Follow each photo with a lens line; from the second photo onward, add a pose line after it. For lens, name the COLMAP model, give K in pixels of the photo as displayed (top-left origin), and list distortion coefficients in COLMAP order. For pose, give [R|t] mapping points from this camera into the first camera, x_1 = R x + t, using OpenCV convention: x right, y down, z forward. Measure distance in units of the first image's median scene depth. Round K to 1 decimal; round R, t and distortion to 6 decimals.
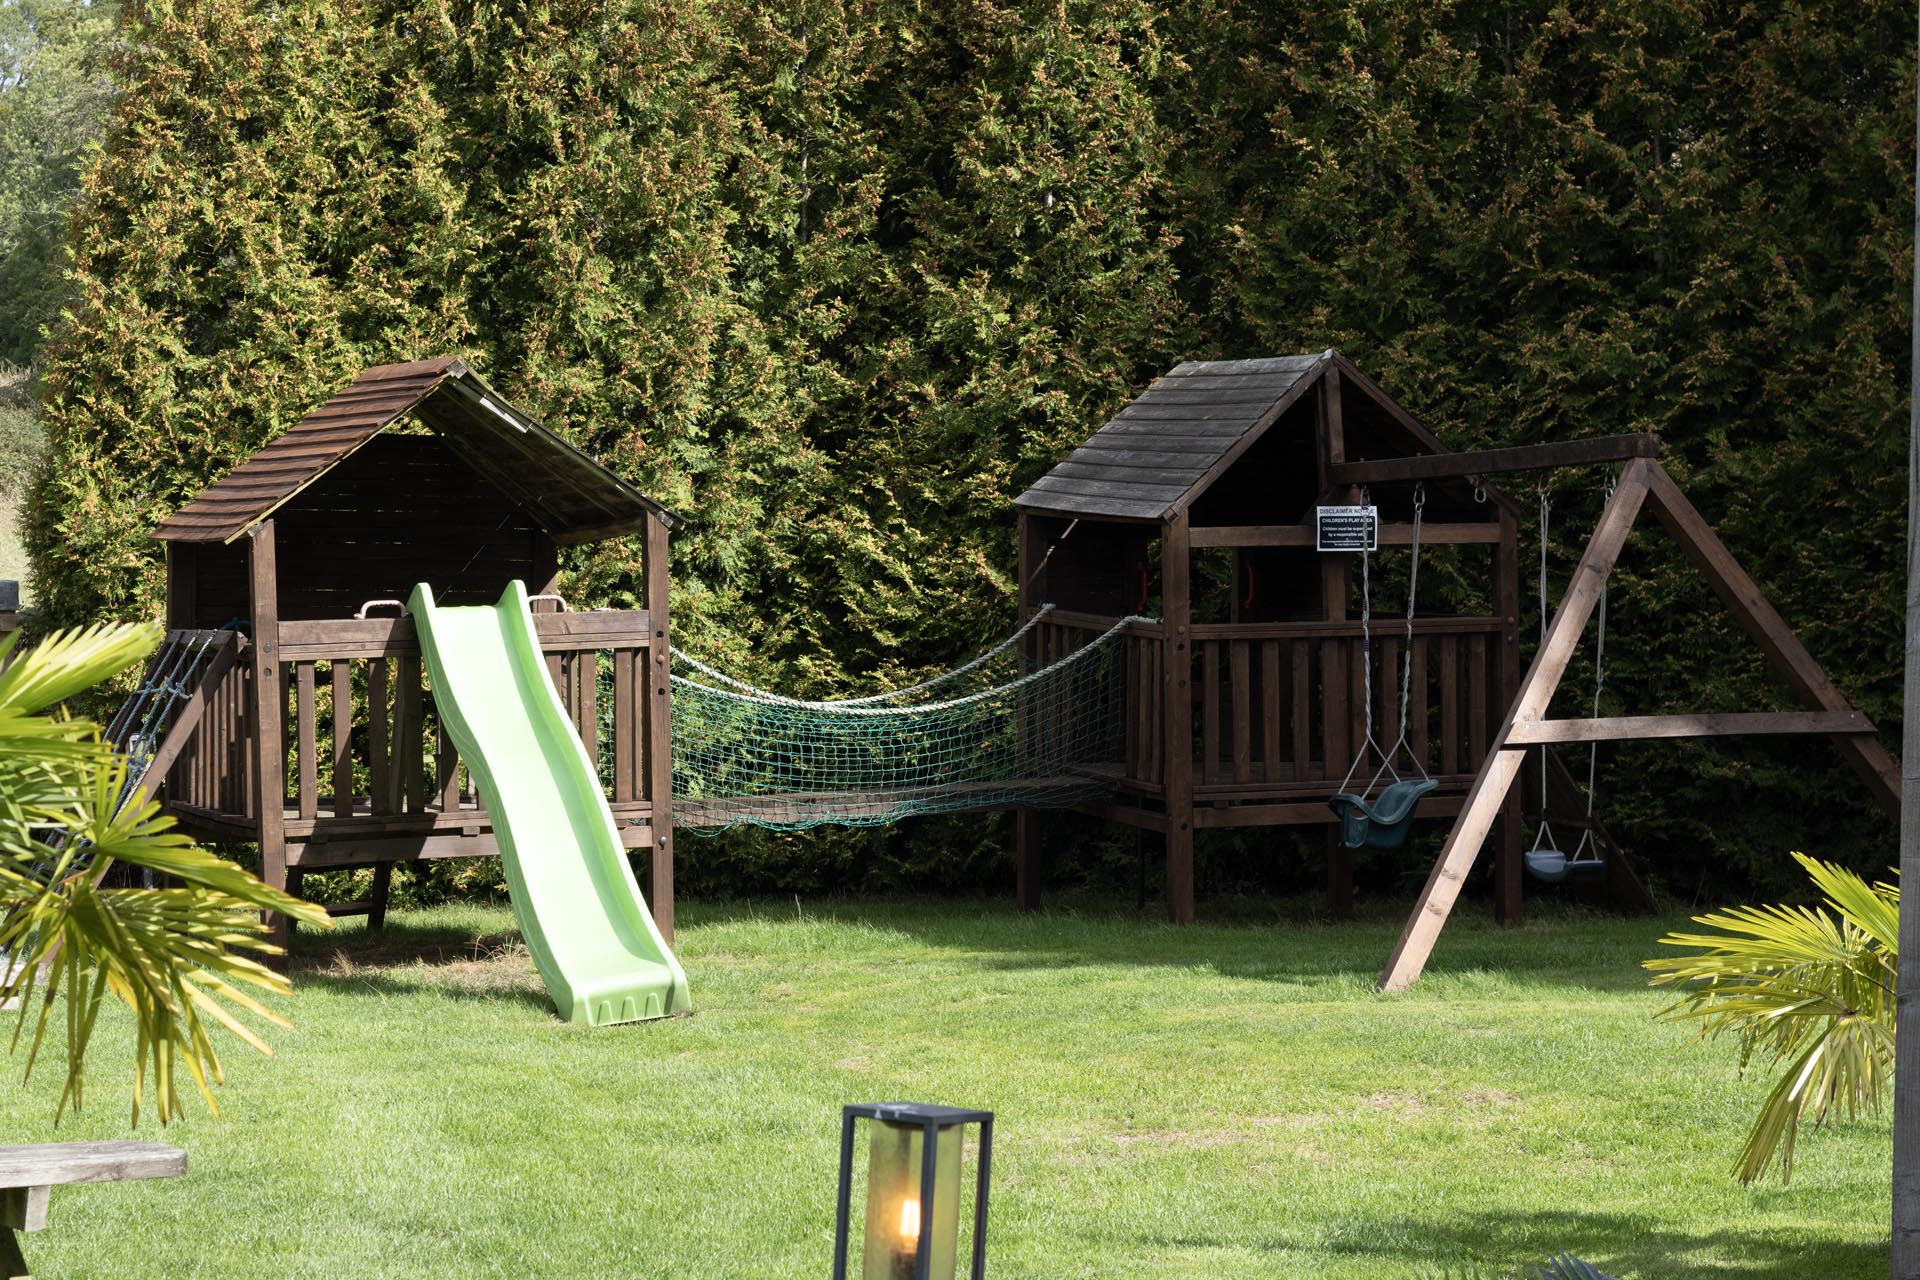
lens RADIAL K [[4447.5, 0, 946.5], [0, 4447.5, 642.1], [0, 0, 1]] dist [0.008831, 0.000000]
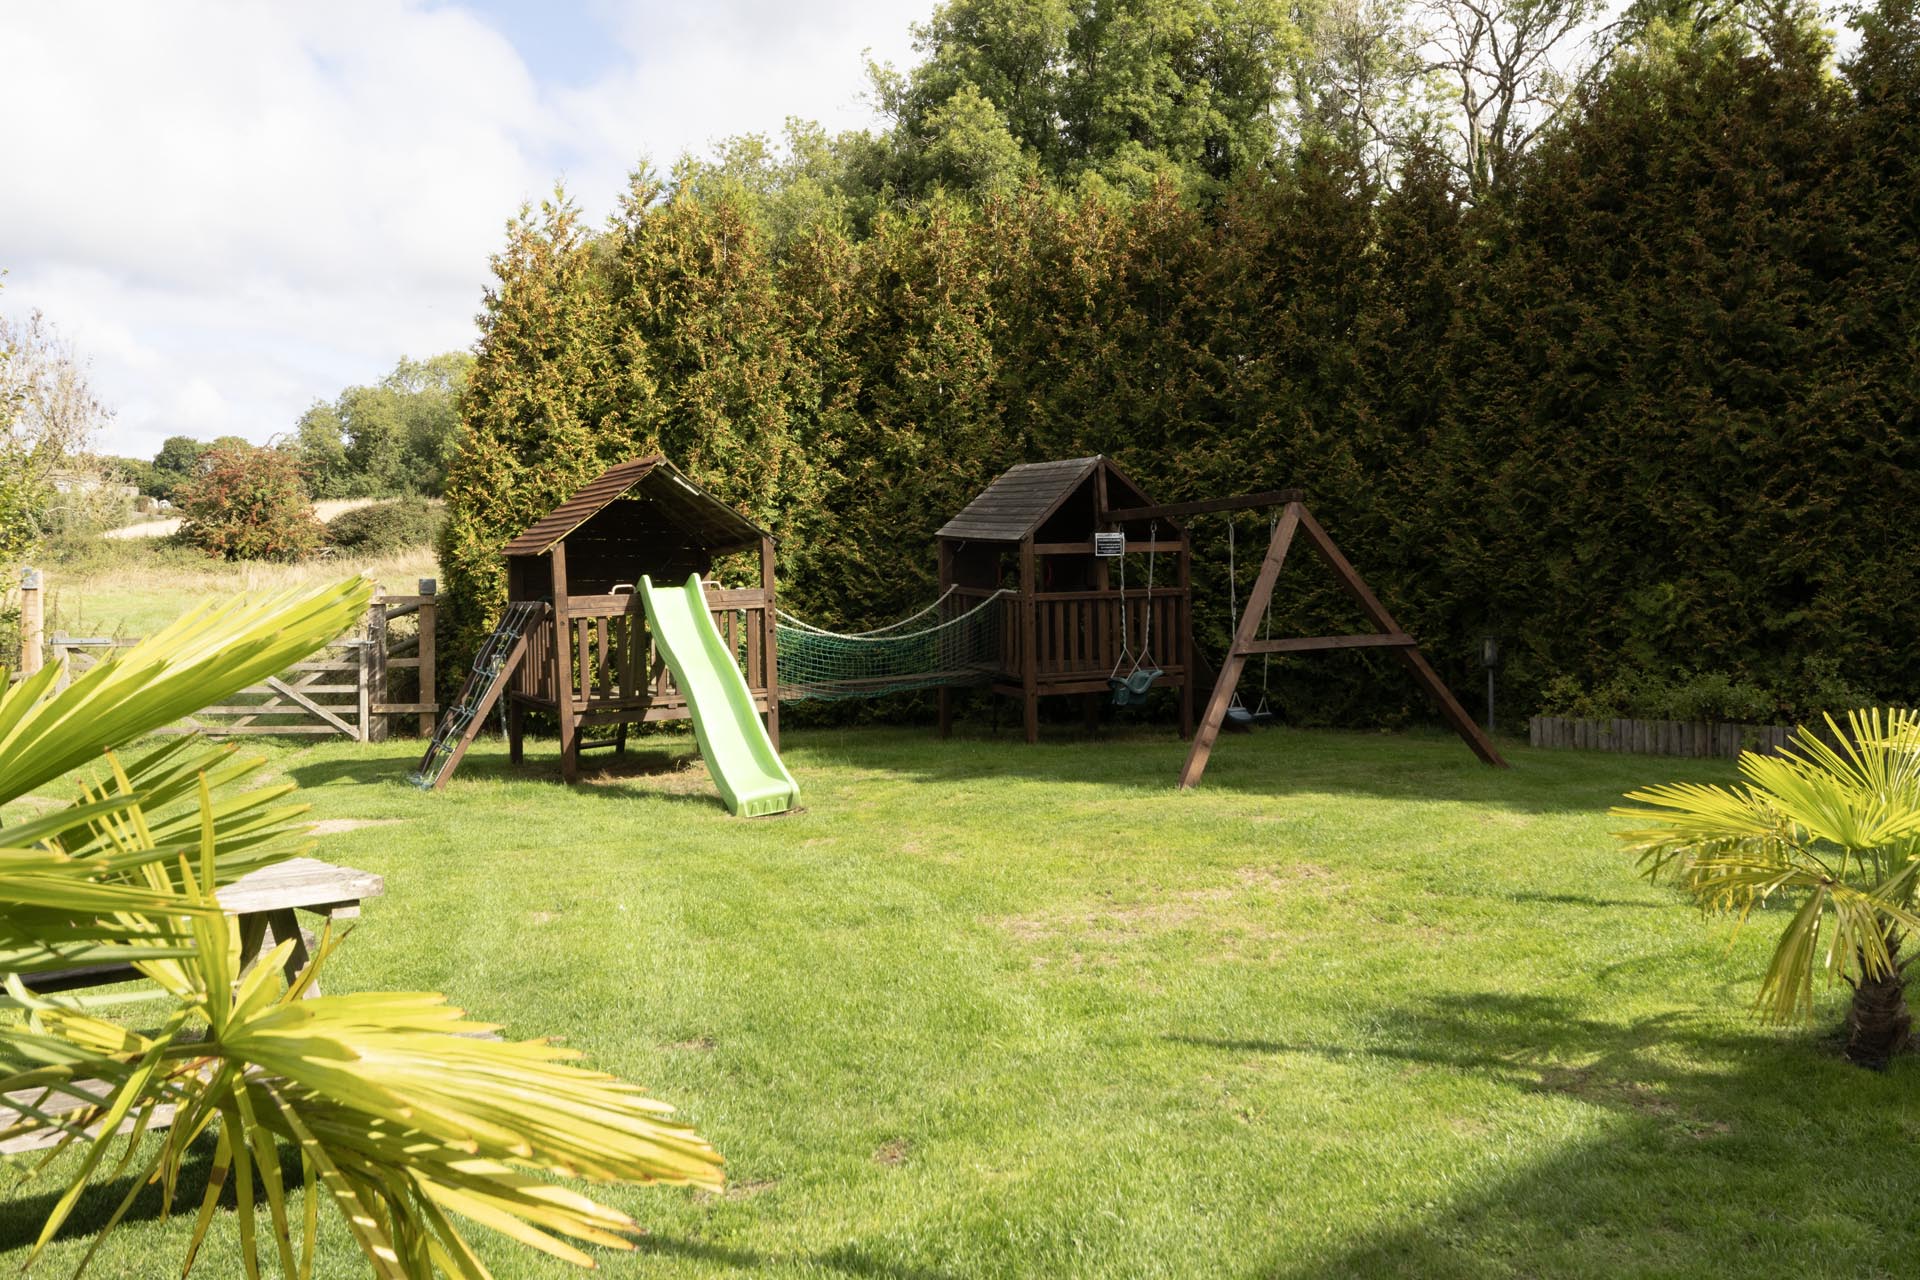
lens RADIAL K [[1663.8, 0, 951.6], [0, 1663.8, 641.5], [0, 0, 1]] dist [-0.013312, 0.012655]
pose [[0.996799, -0.013512, 0.078796, -0.035853], [0.011788, 0.999682, 0.022301, 0.000540], [-0.079072, -0.021301, 0.996641, 0.232182]]
